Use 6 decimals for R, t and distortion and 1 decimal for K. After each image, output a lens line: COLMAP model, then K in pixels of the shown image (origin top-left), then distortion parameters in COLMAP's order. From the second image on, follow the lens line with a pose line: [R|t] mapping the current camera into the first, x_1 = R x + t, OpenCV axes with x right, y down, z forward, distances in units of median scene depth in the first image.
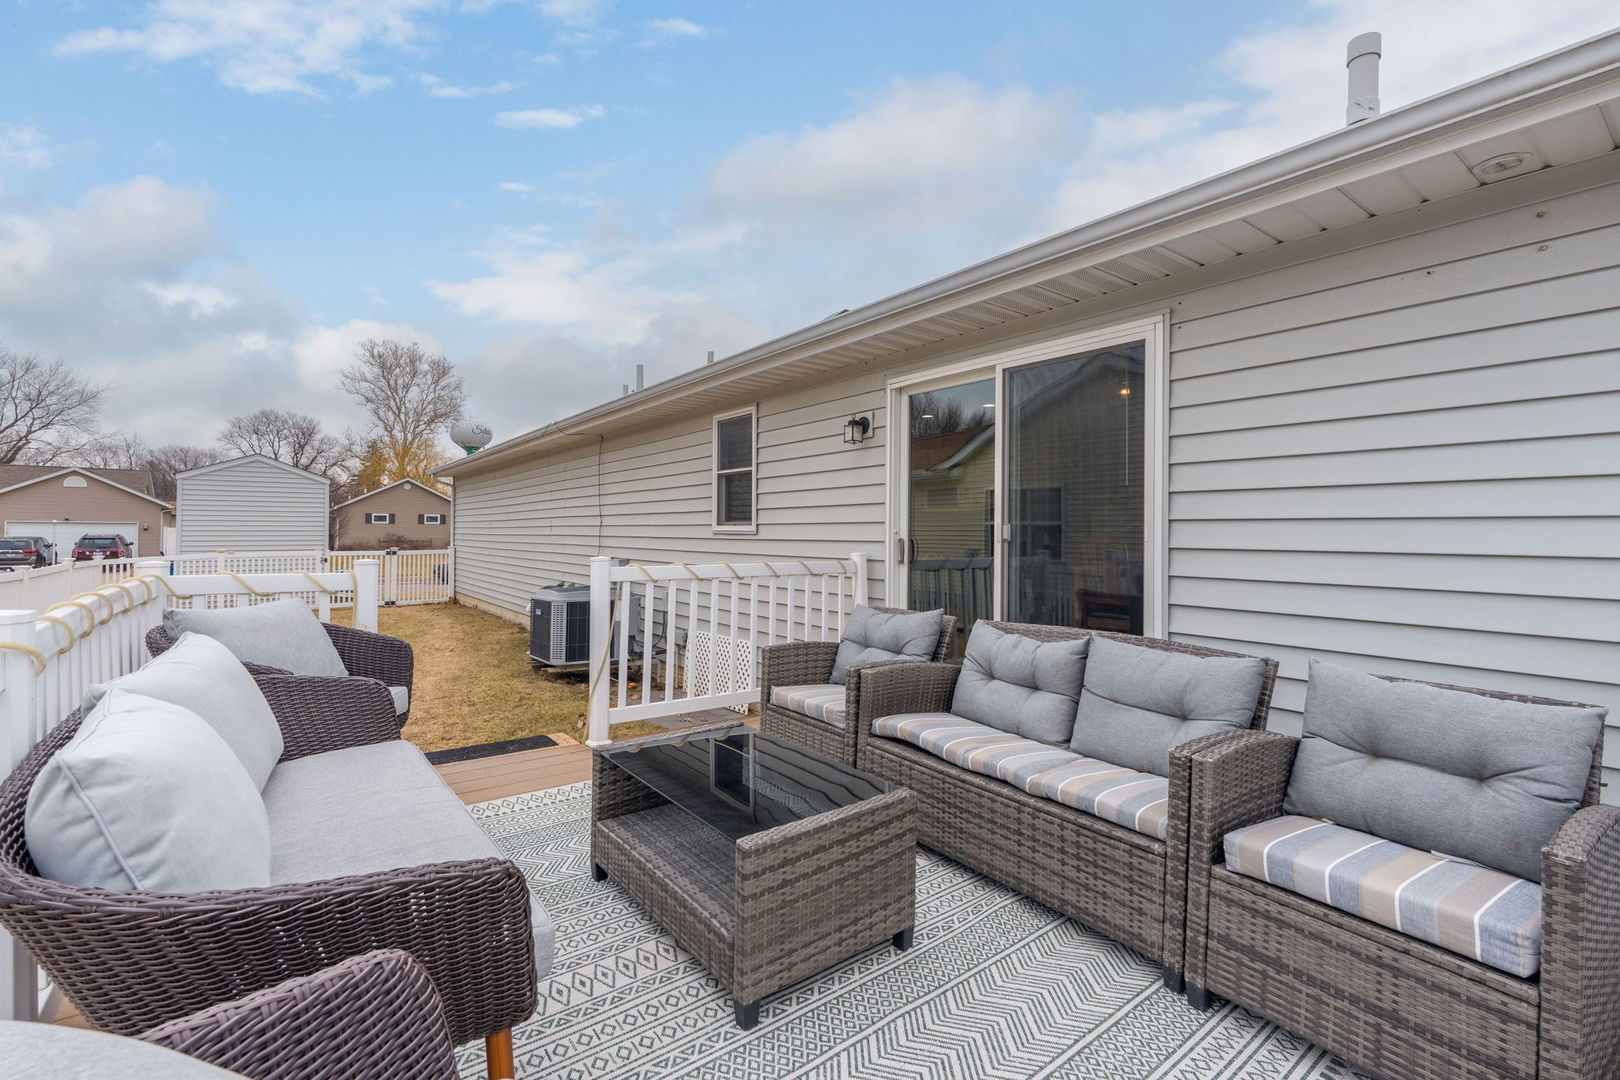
lens RADIAL K [[724.9, 0, 818.1], [0, 724.9, 538.0], [0, 0, 1]] dist [-0.005083, -0.000399]
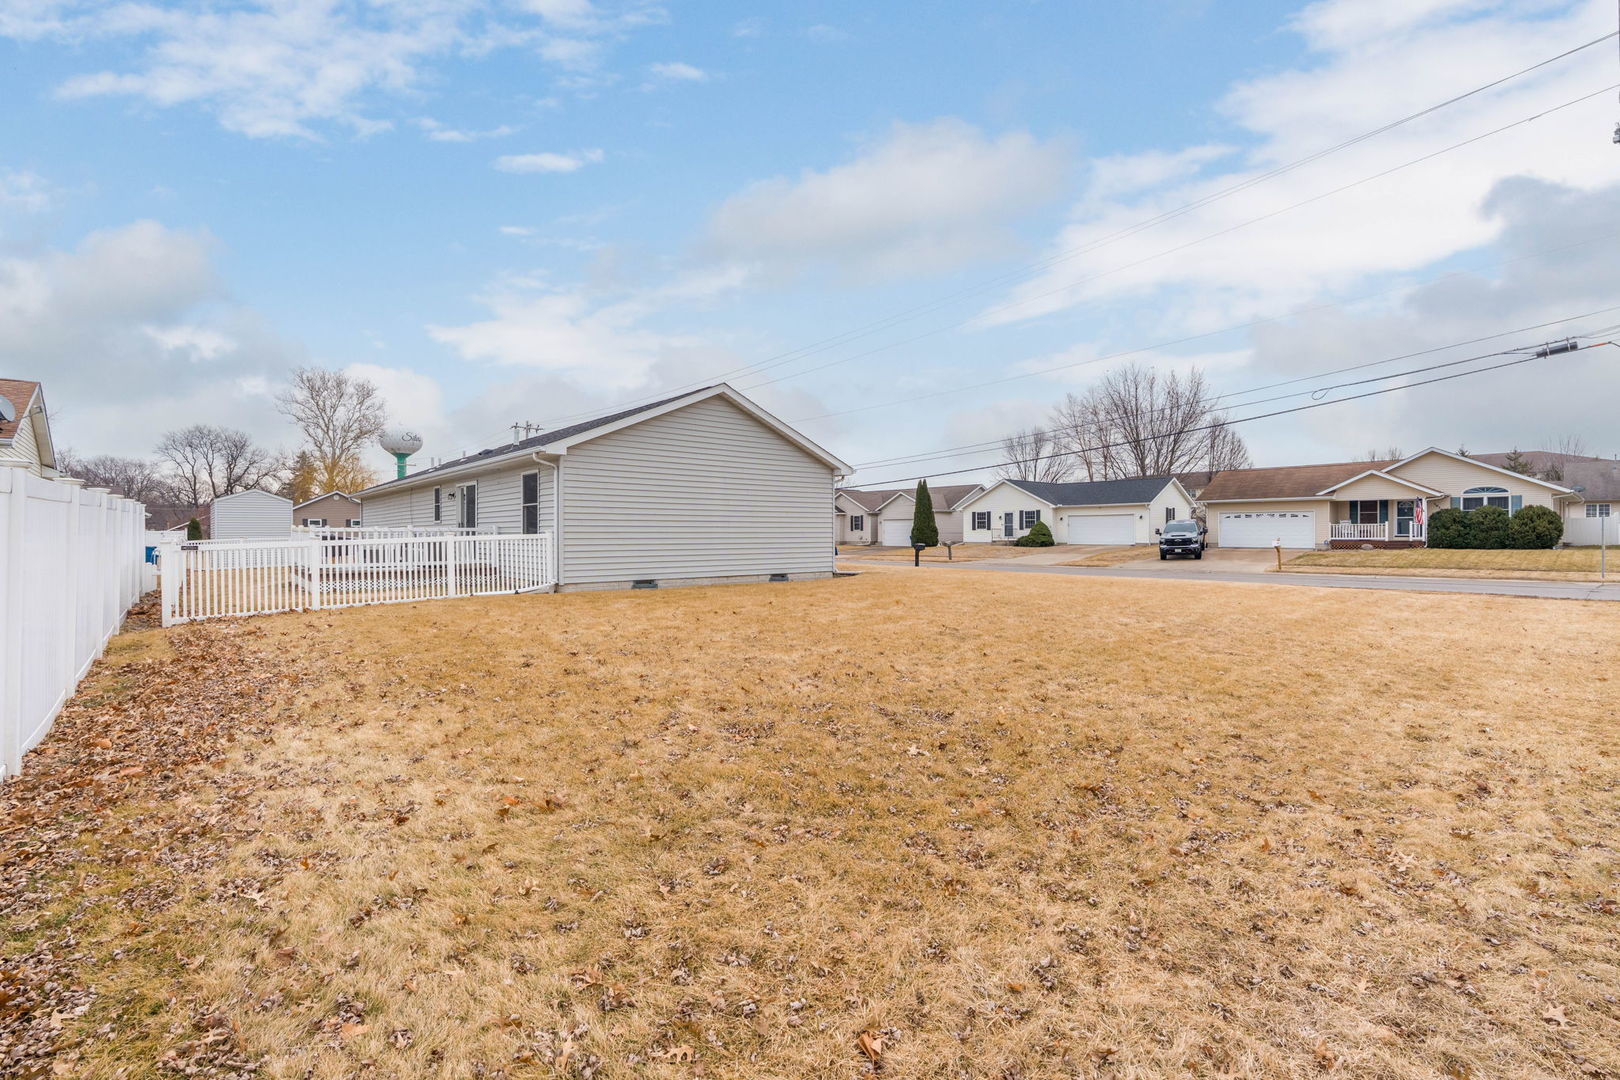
lens RADIAL K [[724.9, 0, 802.9], [0, 724.9, 539.7], [0, 0, 1]] dist [-0.005083, -0.000399]
pose [[0.998279, -0.015561, 0.056534, 0.091606], [0.015060, 0.999844, 0.009268, -0.002414], [-0.056669, -0.008401, 0.998358, -0.164432]]
